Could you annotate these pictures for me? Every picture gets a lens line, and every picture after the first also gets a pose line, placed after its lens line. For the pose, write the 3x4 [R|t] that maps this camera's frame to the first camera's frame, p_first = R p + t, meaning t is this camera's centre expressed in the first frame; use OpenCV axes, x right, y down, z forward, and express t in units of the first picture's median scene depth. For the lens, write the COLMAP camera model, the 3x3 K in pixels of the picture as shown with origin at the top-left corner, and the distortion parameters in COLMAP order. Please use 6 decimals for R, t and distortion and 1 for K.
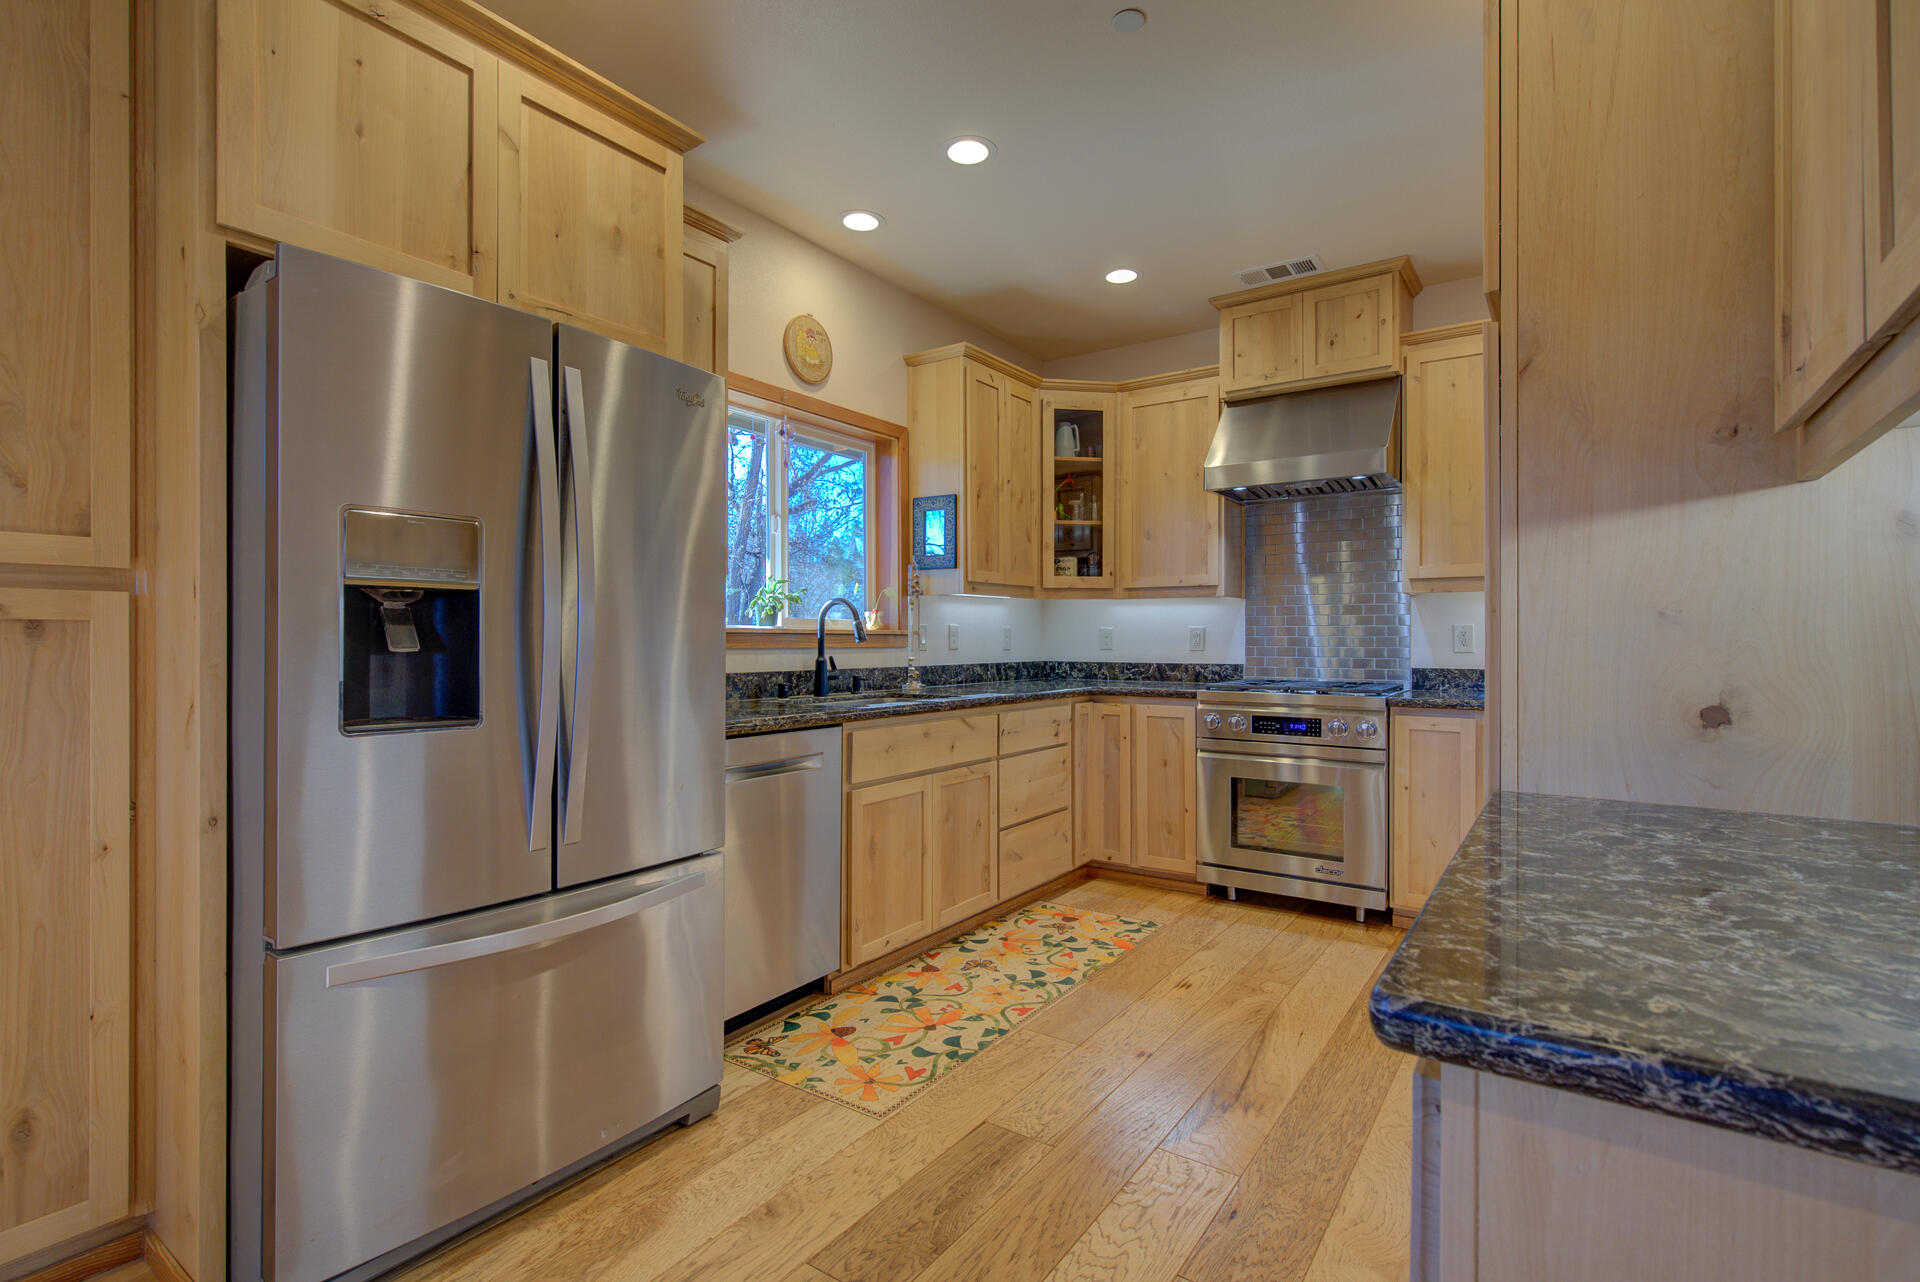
lens RADIAL K [[895.4, 0, 983.7], [0, 895.4, 637.3], [0, 0, 1]] dist [-0.003671, 0.001546]
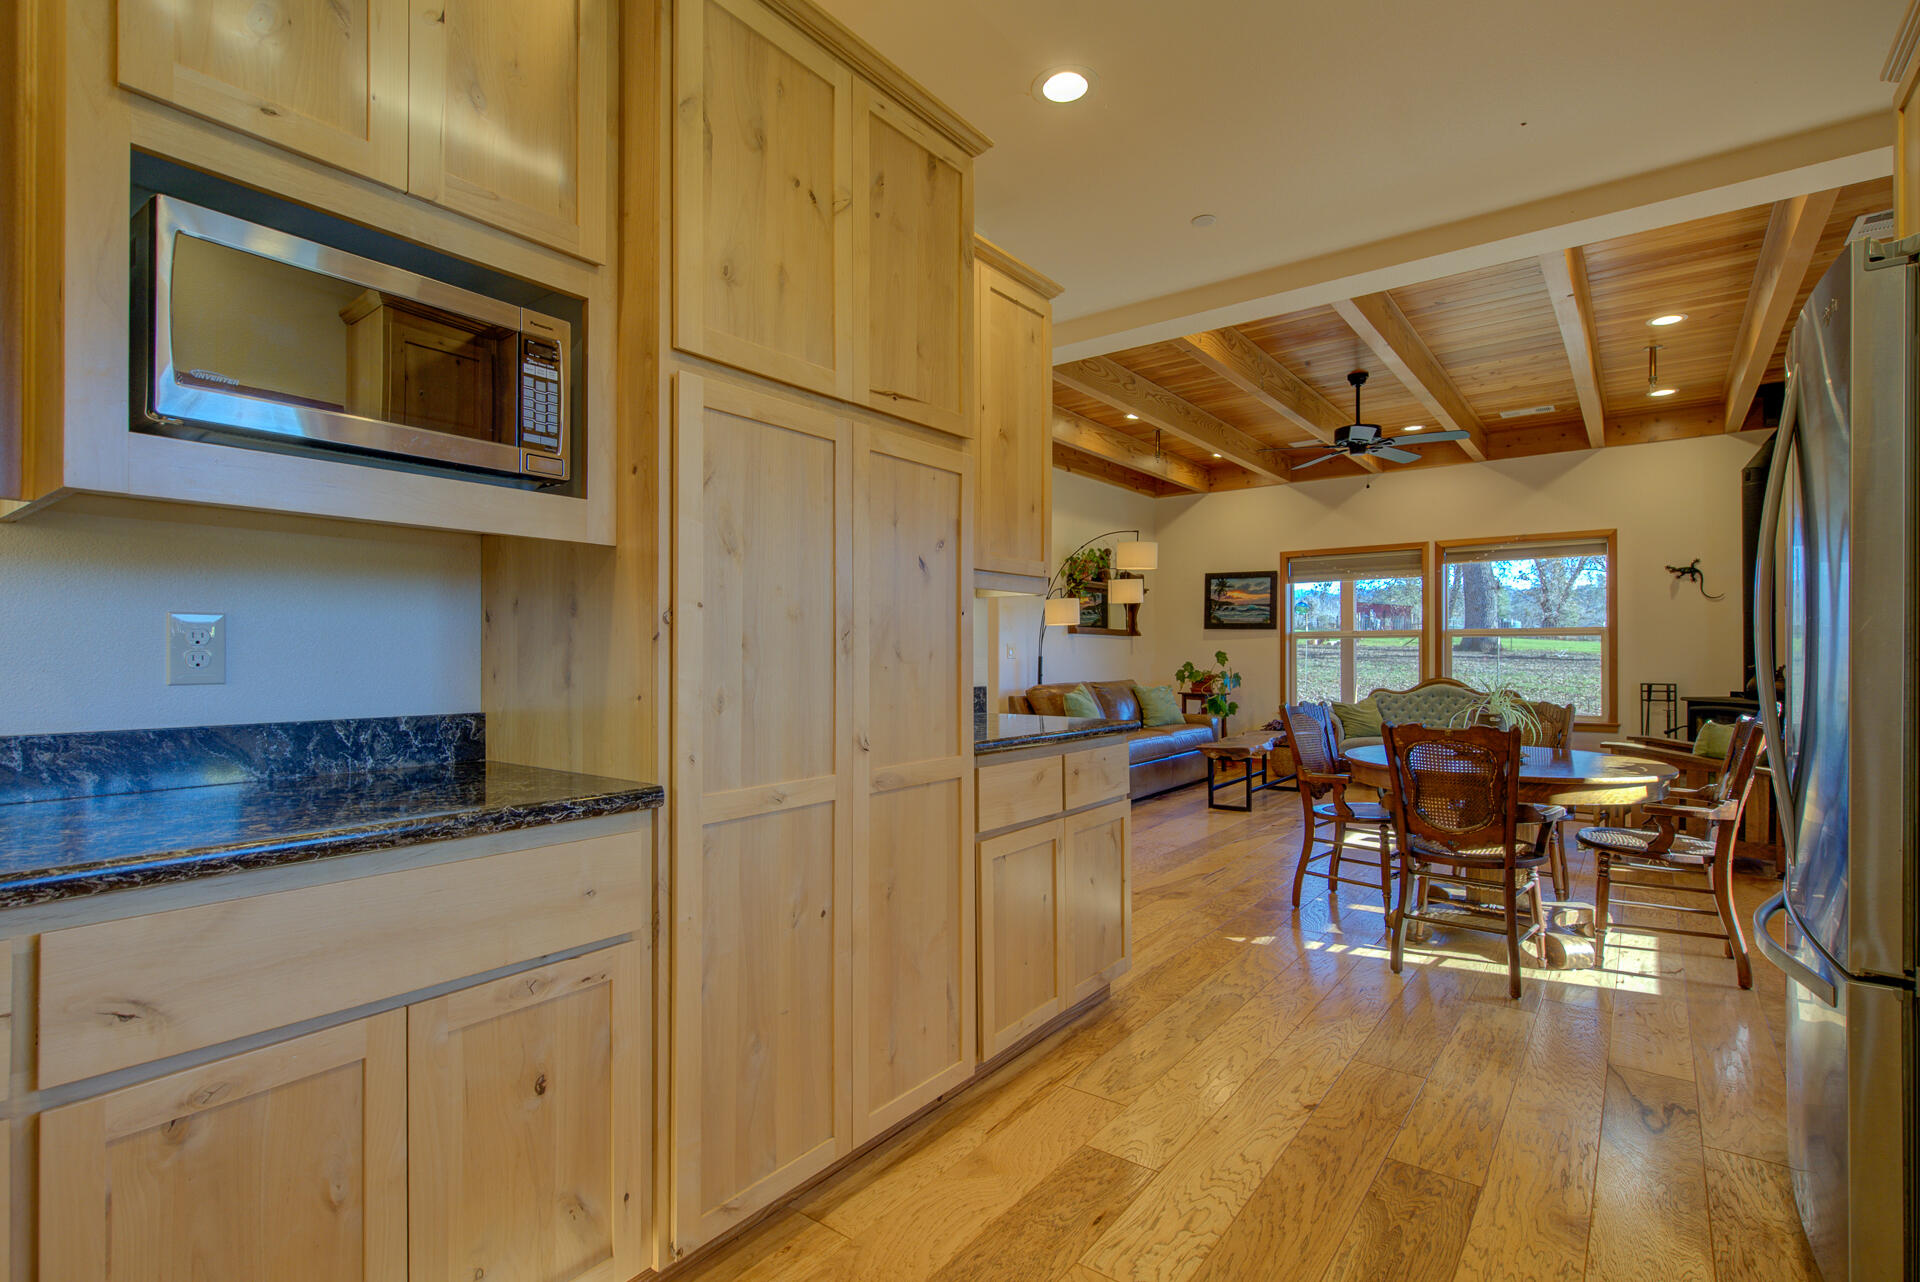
lens RADIAL K [[921.5, 0, 950.8], [0, 921.5, 655.7], [0, 0, 1]] dist [0.002776, 0.000443]
pose [[-0.997284, 0.000220, 0.073656, 0.165059], [0.000107, 0.999999, -0.001535, 0.003668], [-0.073656, -0.001523, -0.997283, 0.922117]]
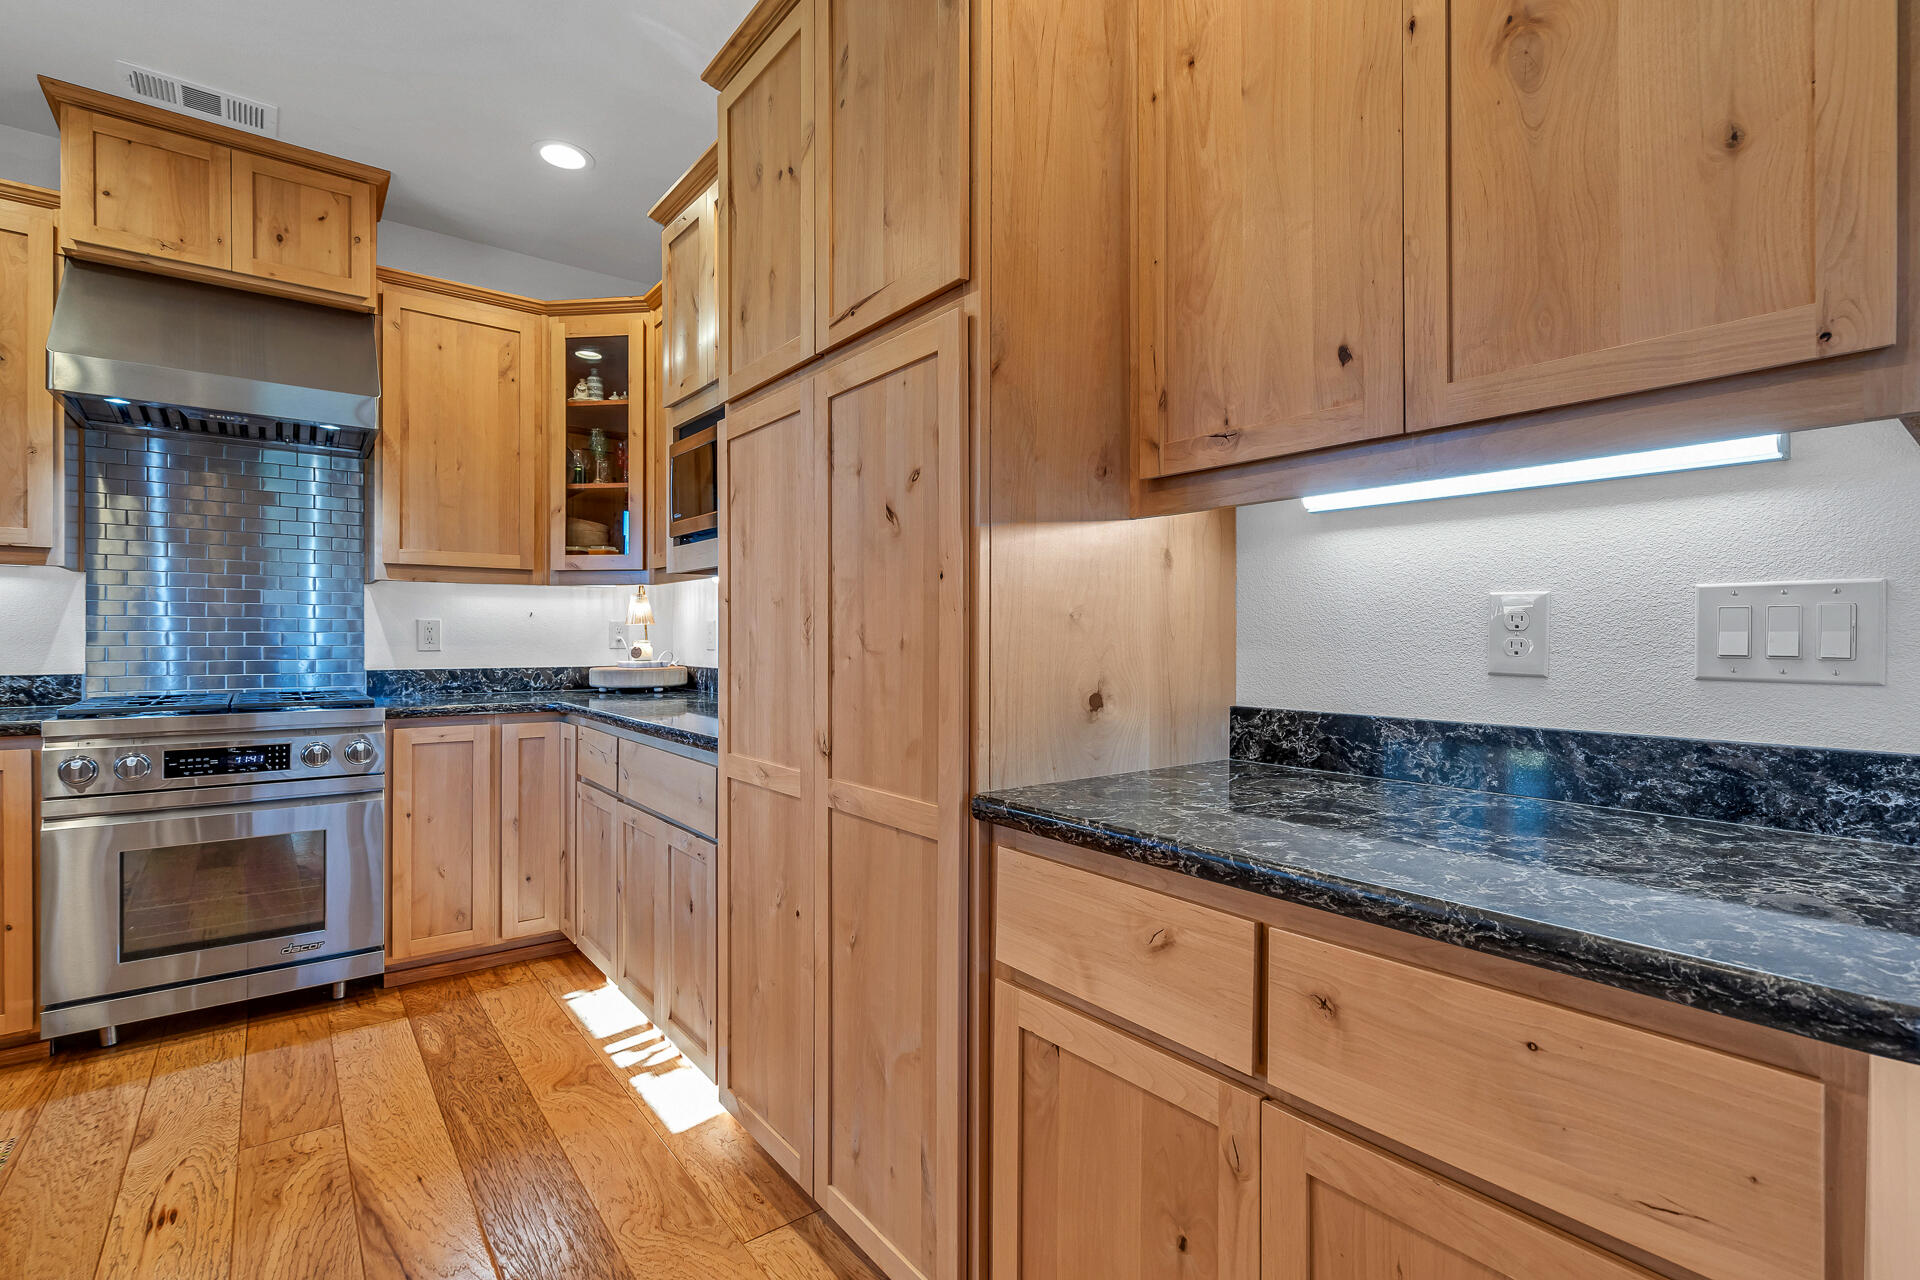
lens RADIAL K [[860.0, 0, 951.4], [0, 860.0, 638.9], [0, 0, 1]] dist [-0.005710, 0.000830]
pose [[0.319726, -0.002237, 0.947507, -0.109605], [-0.003853, 0.999986, 0.003661, -0.000128], [-0.947502, -0.004821, 0.319713, 0.245917]]
